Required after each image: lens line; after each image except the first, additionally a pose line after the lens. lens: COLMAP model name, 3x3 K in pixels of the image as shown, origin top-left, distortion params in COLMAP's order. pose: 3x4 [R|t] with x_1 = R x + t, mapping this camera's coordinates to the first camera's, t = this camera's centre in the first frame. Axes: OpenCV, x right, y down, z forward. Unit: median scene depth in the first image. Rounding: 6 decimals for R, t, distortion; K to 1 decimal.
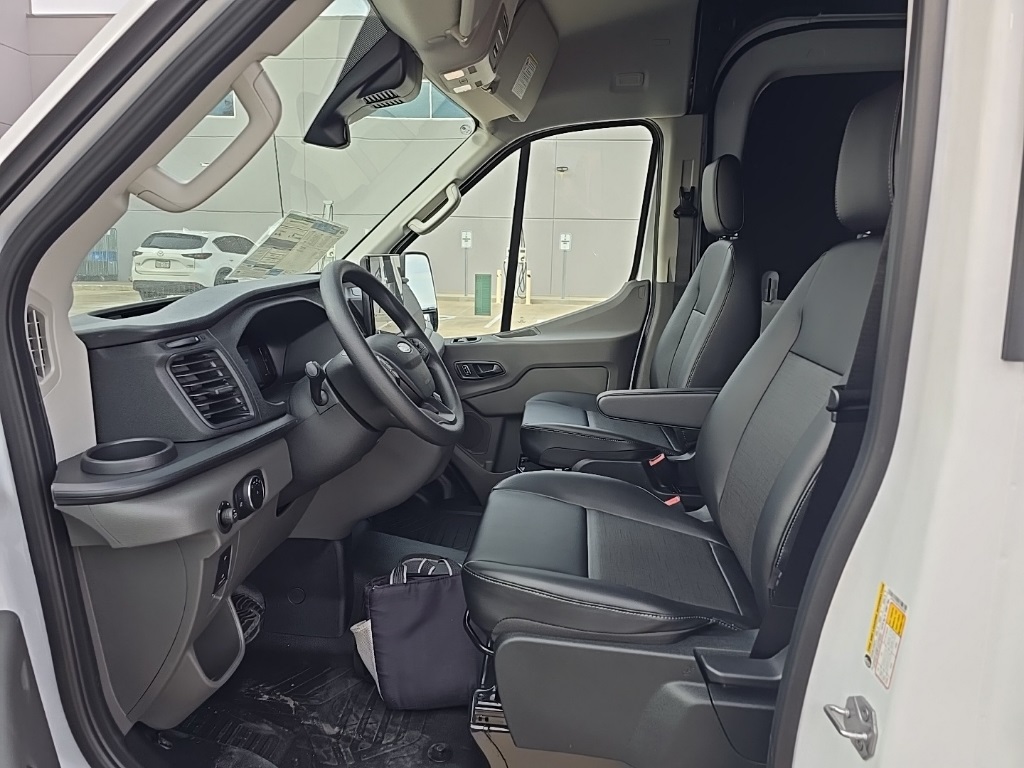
lens RADIAL K [[677.4, 0, 513.8], [0, 677.4, 383.5], [0, 0, 1]] dist [0.064108, -0.060690]
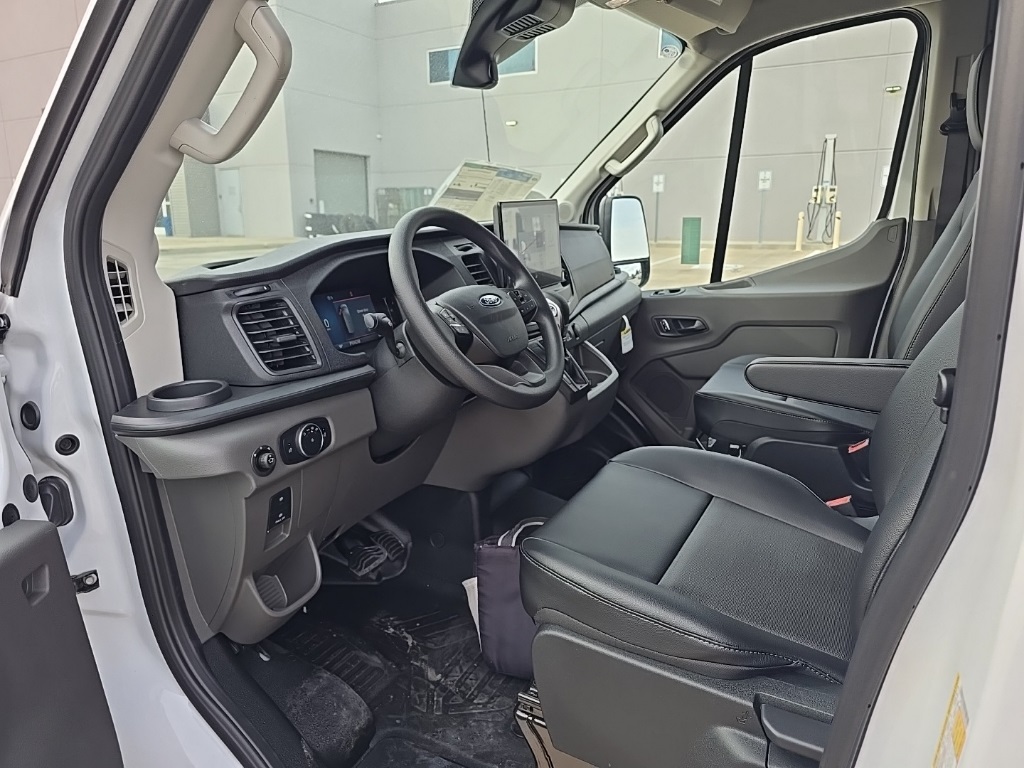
lens RADIAL K [[686.6, 0, 512.3], [0, 686.6, 380.4], [0, 0, 1]] dist [0.056747, -0.059070]
pose [[0.912704, 0.064835, -0.403445, 0.215802], [-0.038375, 0.996569, 0.073336, -0.011584], [0.406816, -0.051452, 0.912060, 0.127829]]
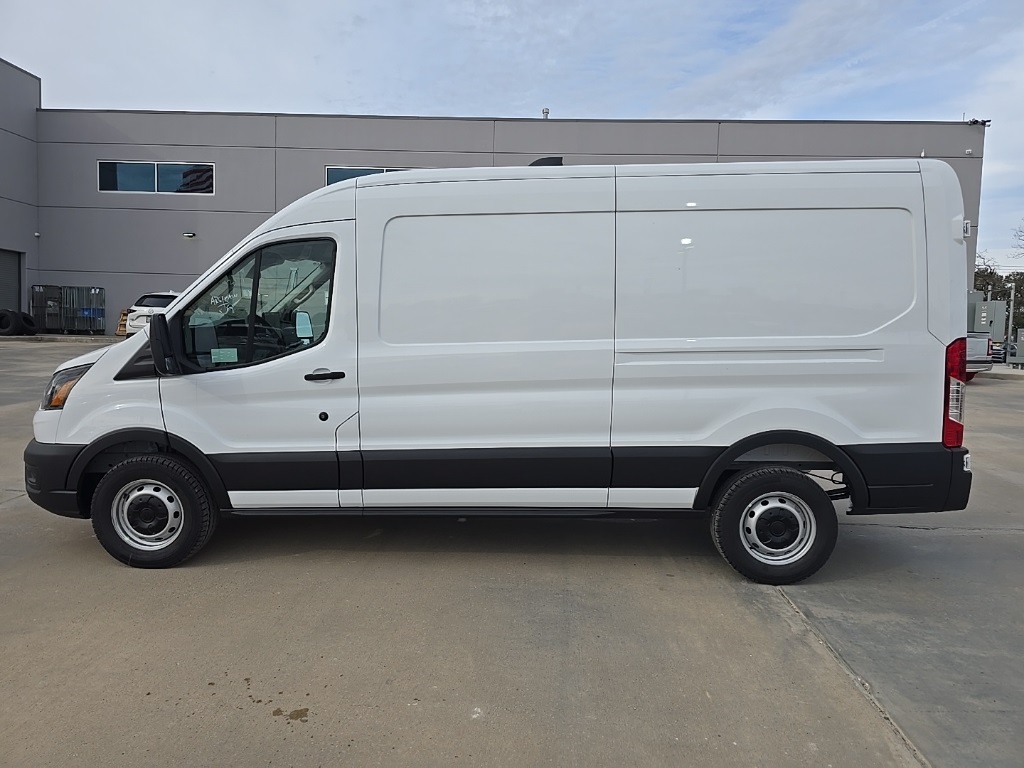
lens RADIAL K [[686.6, 0, 512.3], [0, 686.6, 380.4], [0, 0, 1]] dist [0.056747, -0.059070]
pose [[0.999411, 0.002512, 0.034227, 0.924779], [0.000591, 0.995910, -0.090350, 0.468897], [-0.034313, 0.090317, 0.995322, -2.487582]]
